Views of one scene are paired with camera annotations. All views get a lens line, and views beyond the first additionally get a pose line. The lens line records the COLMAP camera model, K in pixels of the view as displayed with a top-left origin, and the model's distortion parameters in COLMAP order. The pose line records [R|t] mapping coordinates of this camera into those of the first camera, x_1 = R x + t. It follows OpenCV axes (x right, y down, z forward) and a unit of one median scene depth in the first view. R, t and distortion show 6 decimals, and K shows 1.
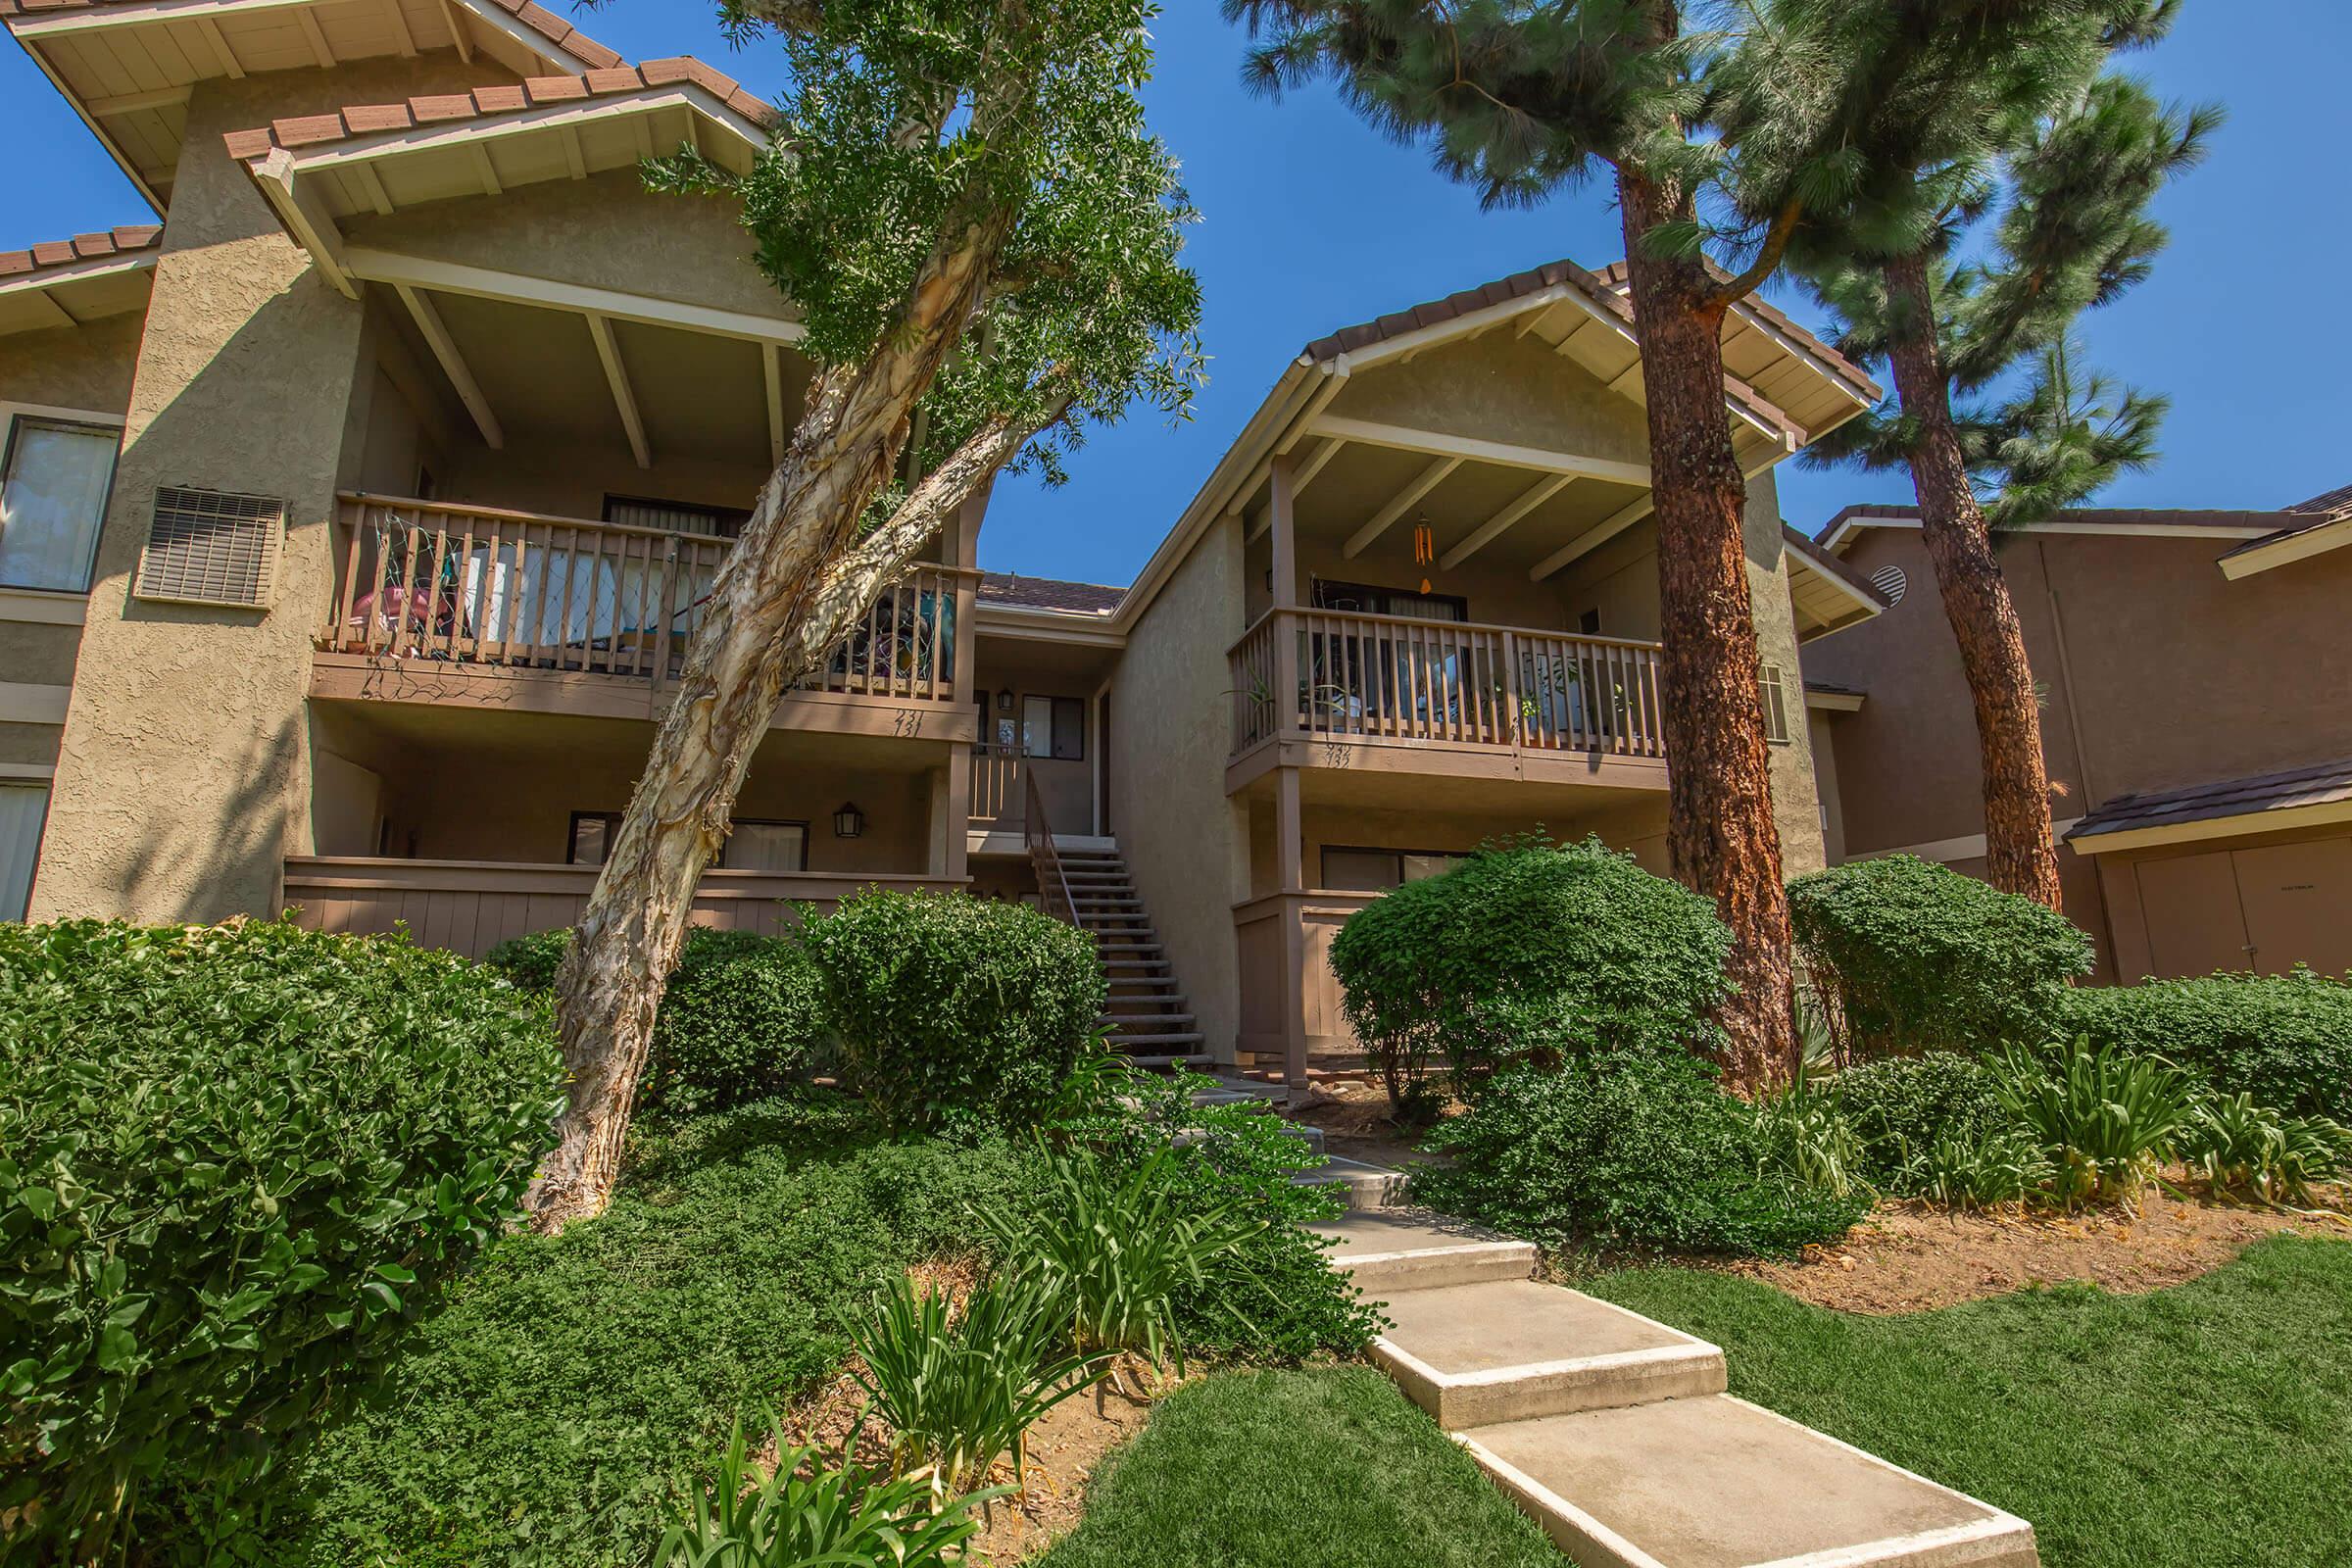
lens RADIAL K [[1090.6, 0, 1121.6], [0, 1090.6, 797.4], [0, 0, 1]] dist [0.007704, -0.002246]
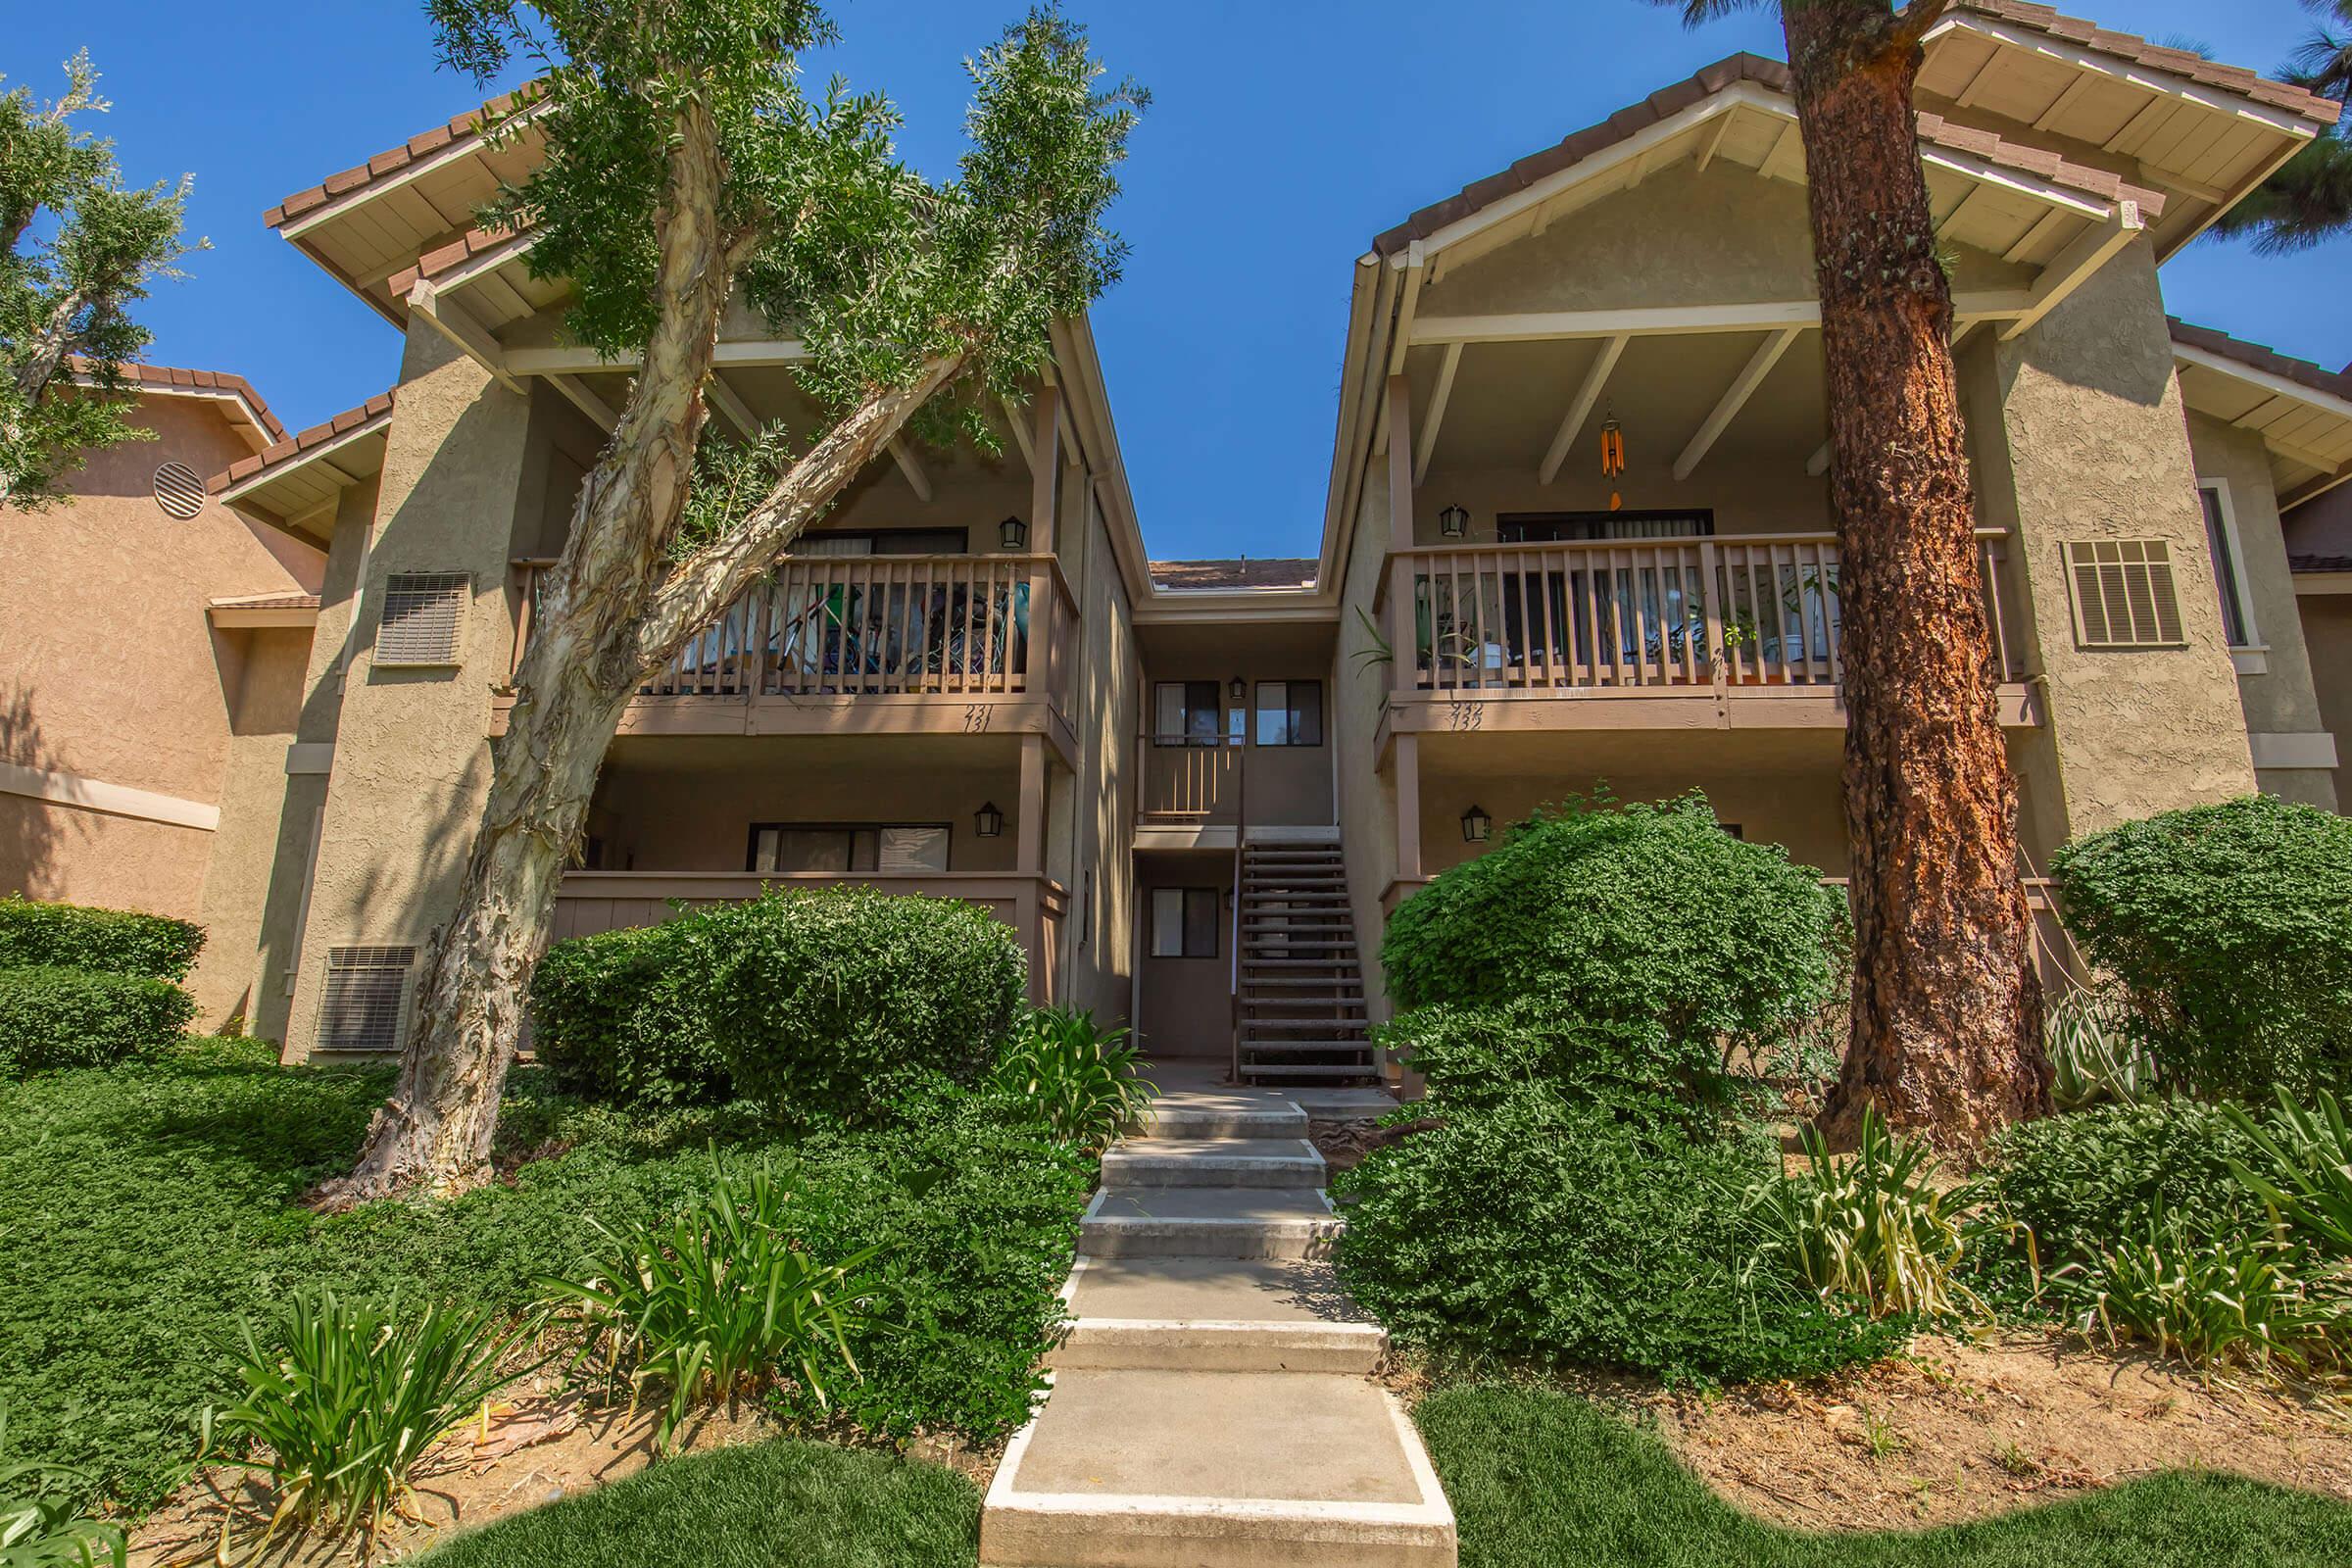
lens RADIAL K [[1090.6, 0, 1157.8], [0, 1090.6, 795.0], [0, 0, 1]] dist [0.007704, -0.002246]
pose [[0.931721, -0.055959, -0.358837, 0.351738], [0.055378, 0.998394, -0.011907, 0.025436], [0.358927, -0.008778, 0.933324, 0.160009]]
